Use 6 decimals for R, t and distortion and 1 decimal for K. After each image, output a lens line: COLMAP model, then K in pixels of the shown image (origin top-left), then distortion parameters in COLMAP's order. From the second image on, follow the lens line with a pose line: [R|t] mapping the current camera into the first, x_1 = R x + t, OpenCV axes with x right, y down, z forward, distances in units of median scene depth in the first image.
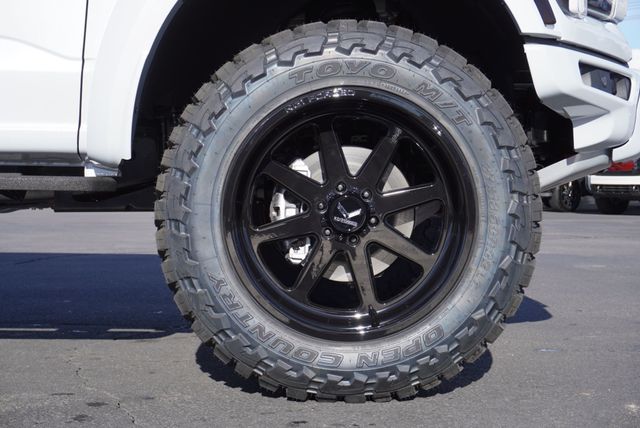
lens RADIAL K [[1091.0, 0, 318.9], [0, 1091.0, 209.6], [0, 0, 1]] dist [0.051048, 0.000000]
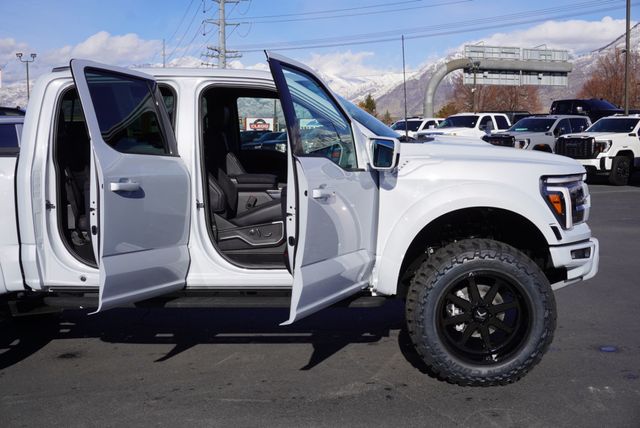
lens RADIAL K [[840.1, 0, 317.7], [0, 840.1, 218.9], [0, 0, 1]] dist [-0.000972, 0.000000]
pose [[0.999399, -0.016324, -0.030570, -0.308475], [0.018775, 0.996479, 0.081716, -0.408983], [0.029128, -0.082241, 0.996187, -1.019413]]
